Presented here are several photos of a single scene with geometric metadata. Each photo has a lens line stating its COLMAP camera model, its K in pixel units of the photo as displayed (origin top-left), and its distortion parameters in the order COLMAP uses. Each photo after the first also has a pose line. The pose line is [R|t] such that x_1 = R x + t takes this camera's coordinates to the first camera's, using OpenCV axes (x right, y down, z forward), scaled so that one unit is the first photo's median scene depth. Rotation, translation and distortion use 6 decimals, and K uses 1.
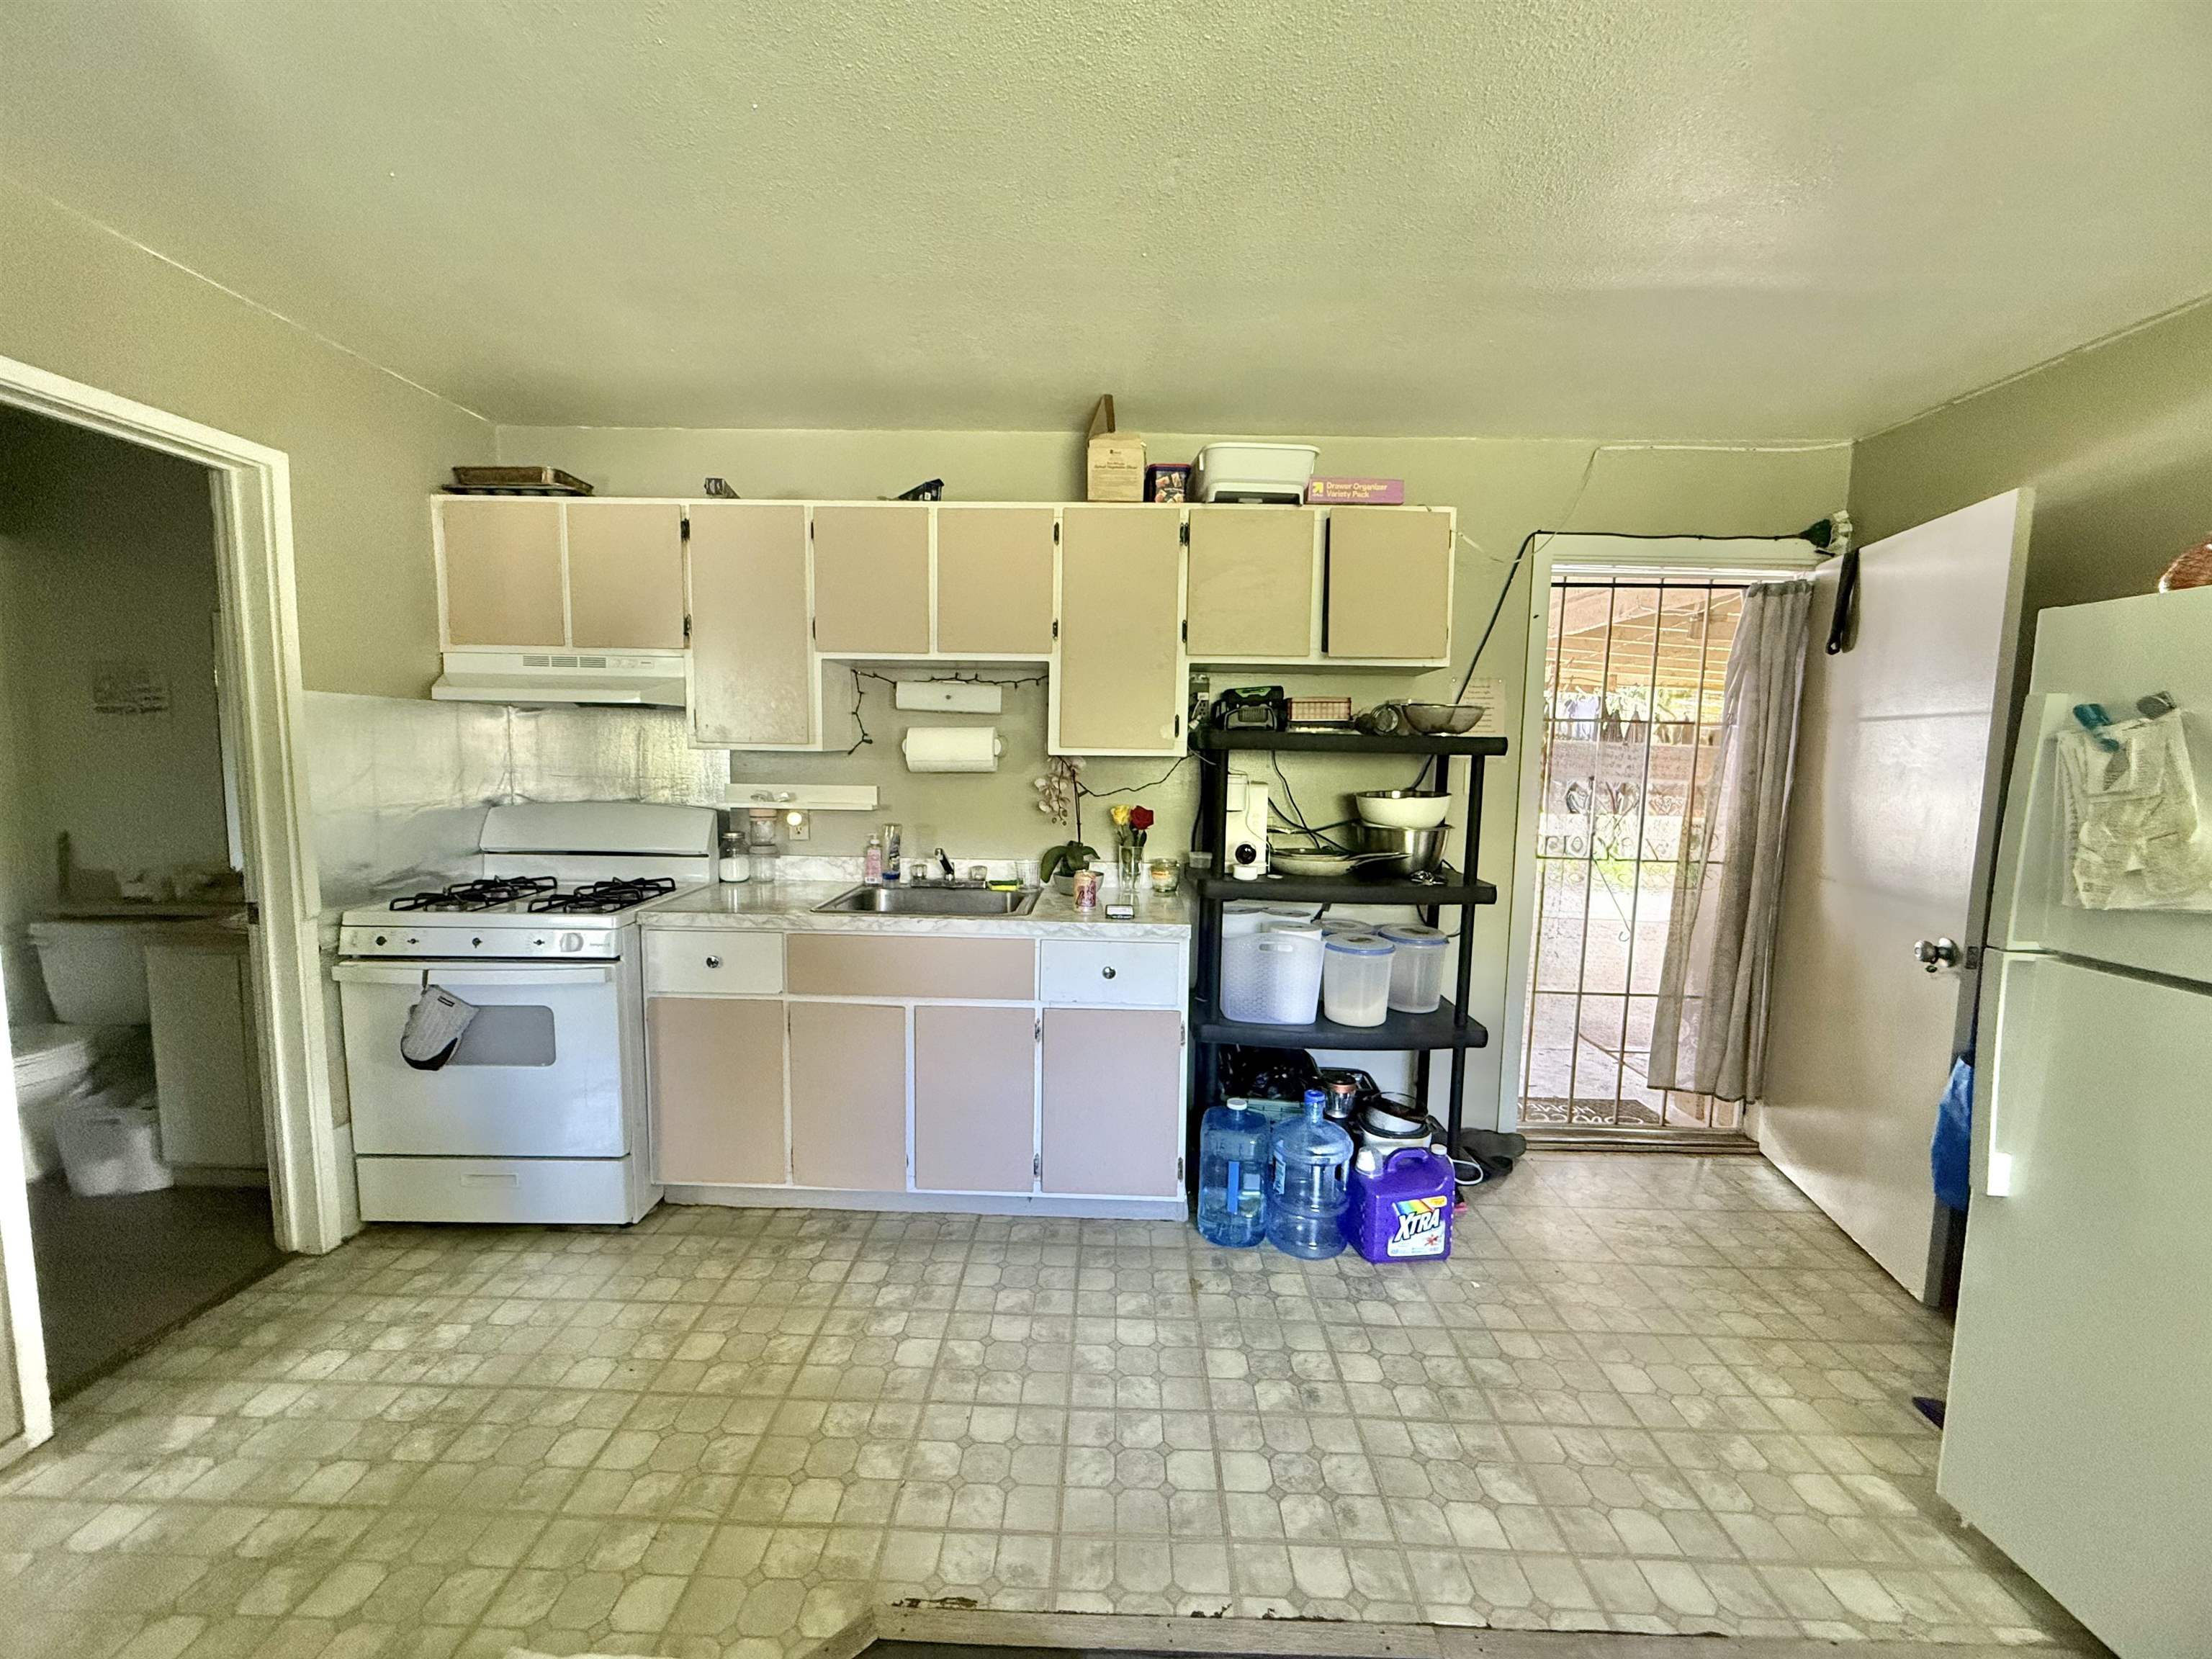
lens RADIAL K [[888.8, 0, 1099.1], [0, 888.8, 831.0], [0, 0, 1]] dist [-0.001881, -0.000554]
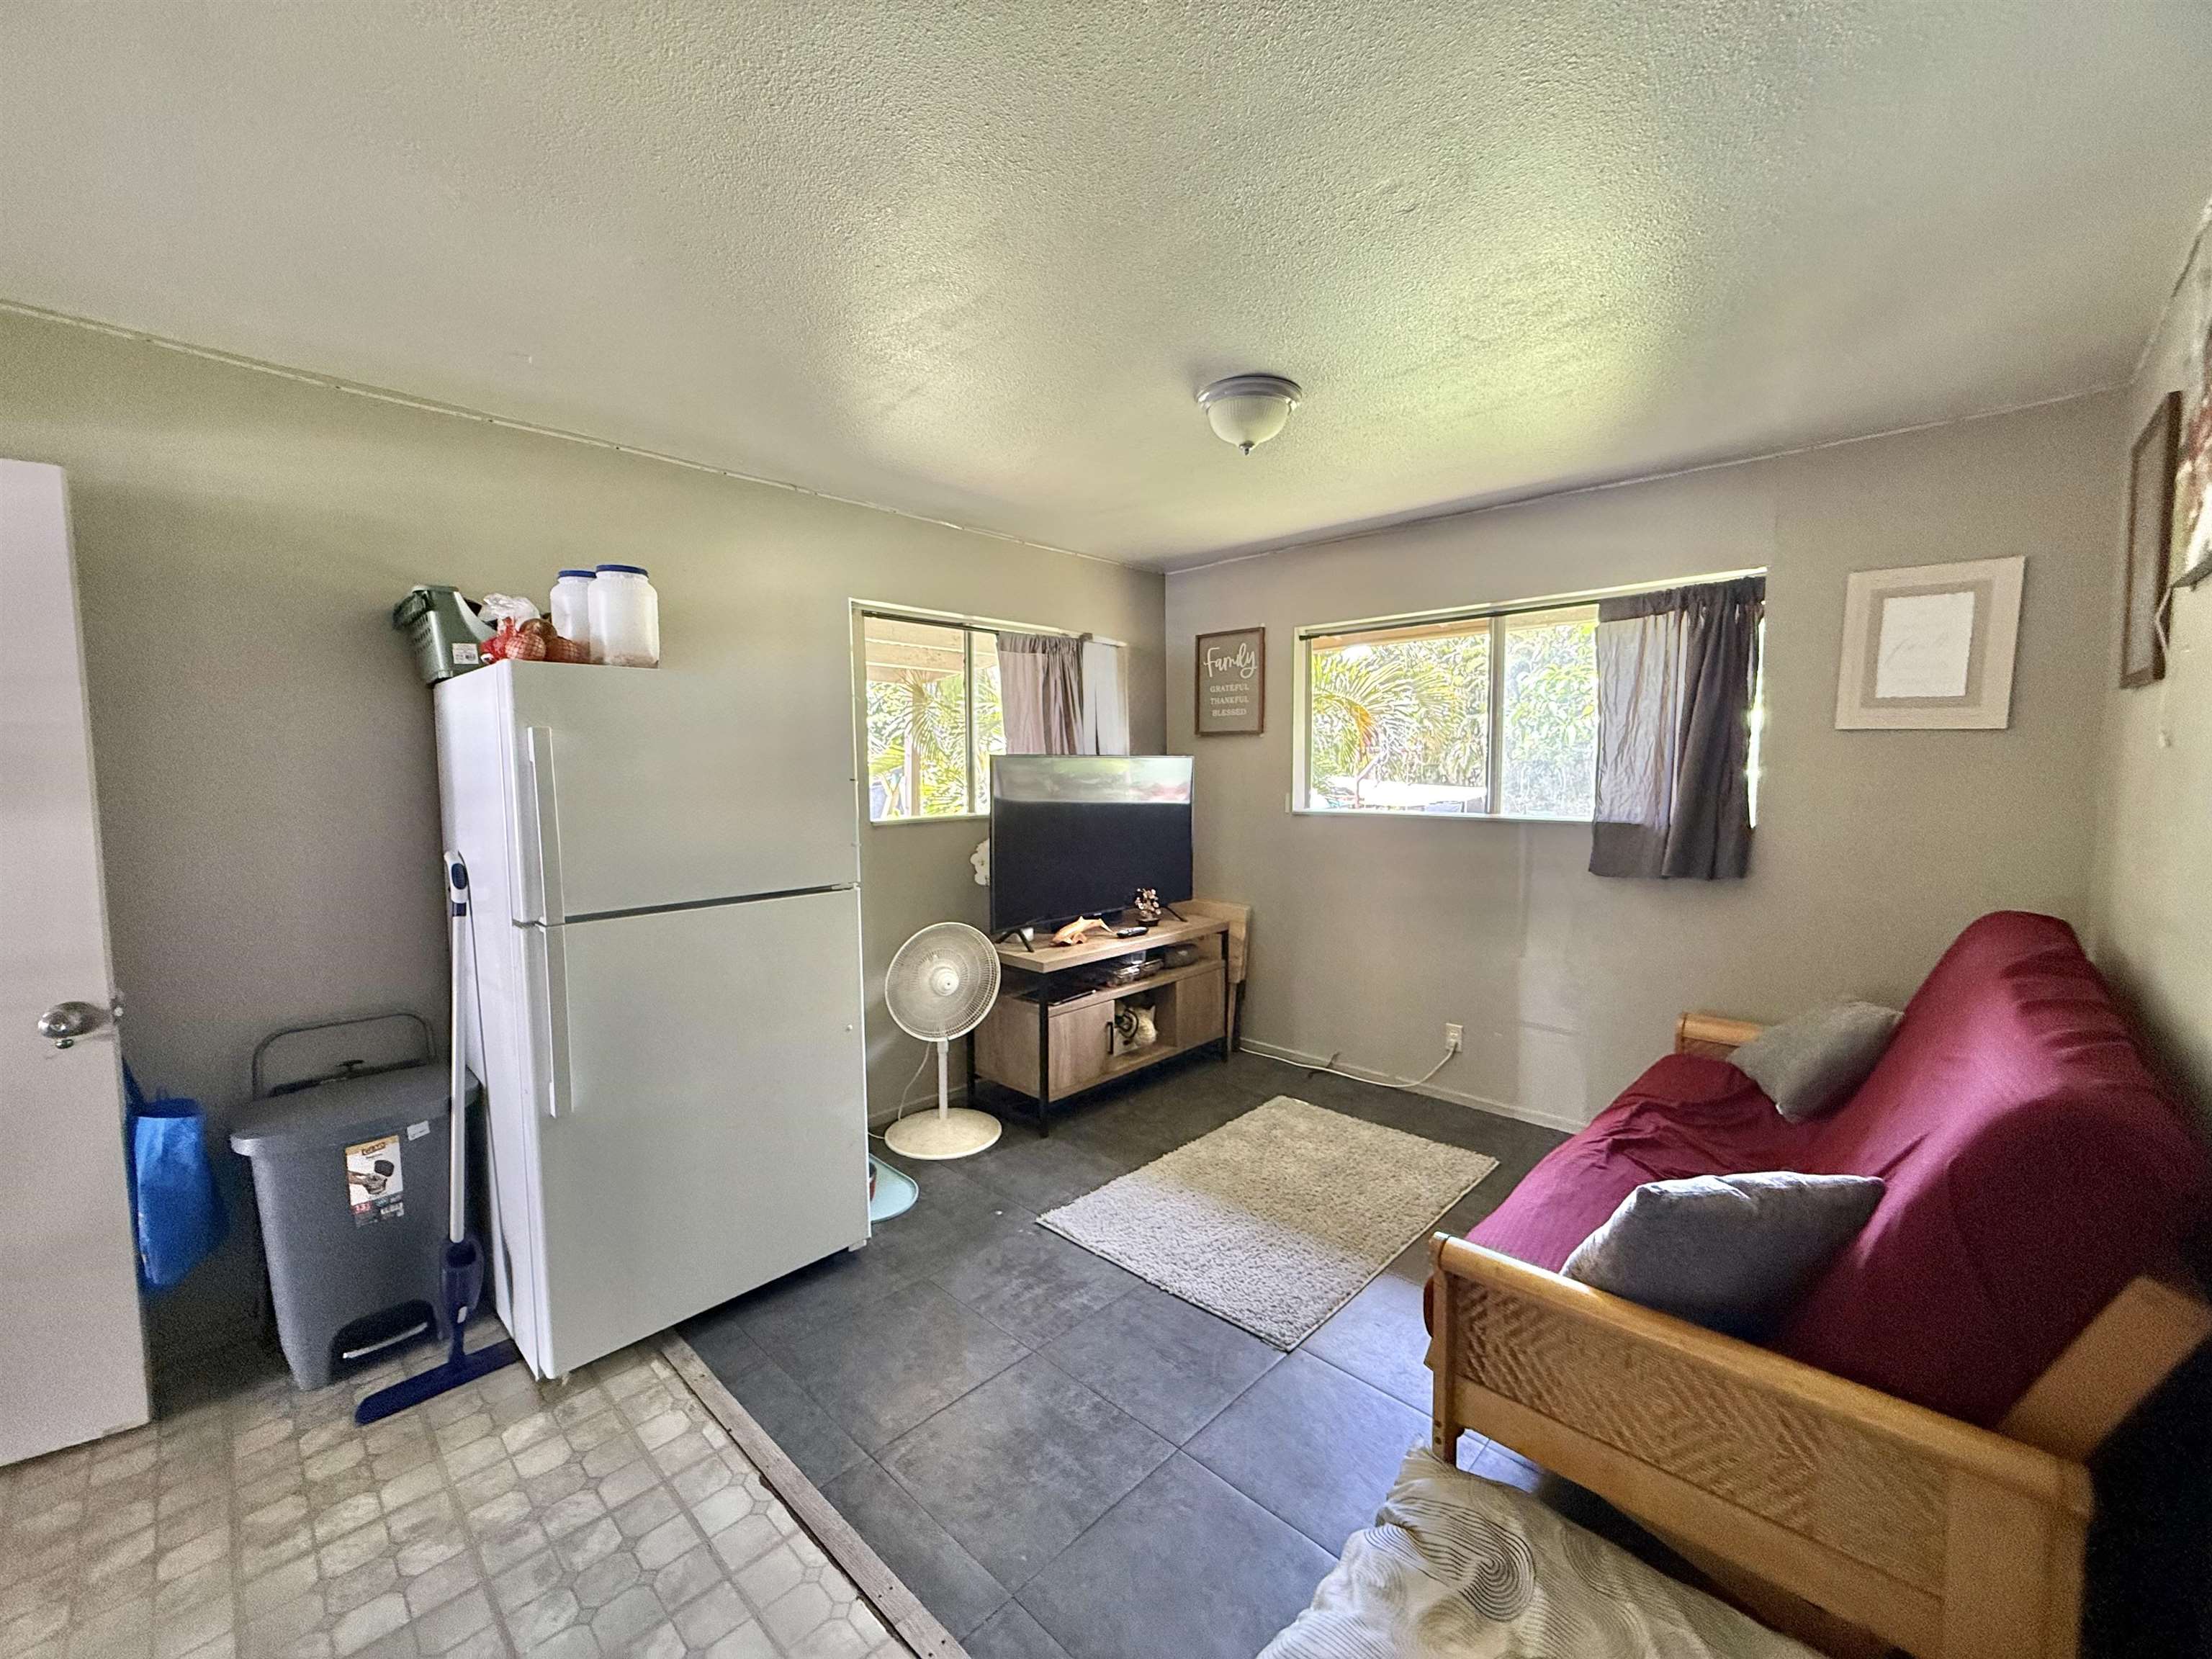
lens RADIAL K [[888.8, 0, 1099.1], [0, 888.8, 831.0], [0, 0, 1]] dist [-0.001881, -0.000554]
pose [[-0.728177, -0.050240, 0.683545, -0.365146], [0.076072, 0.985224, 0.153451, -0.112168], [-0.681154, 0.163738, -0.713595, 1.174763]]
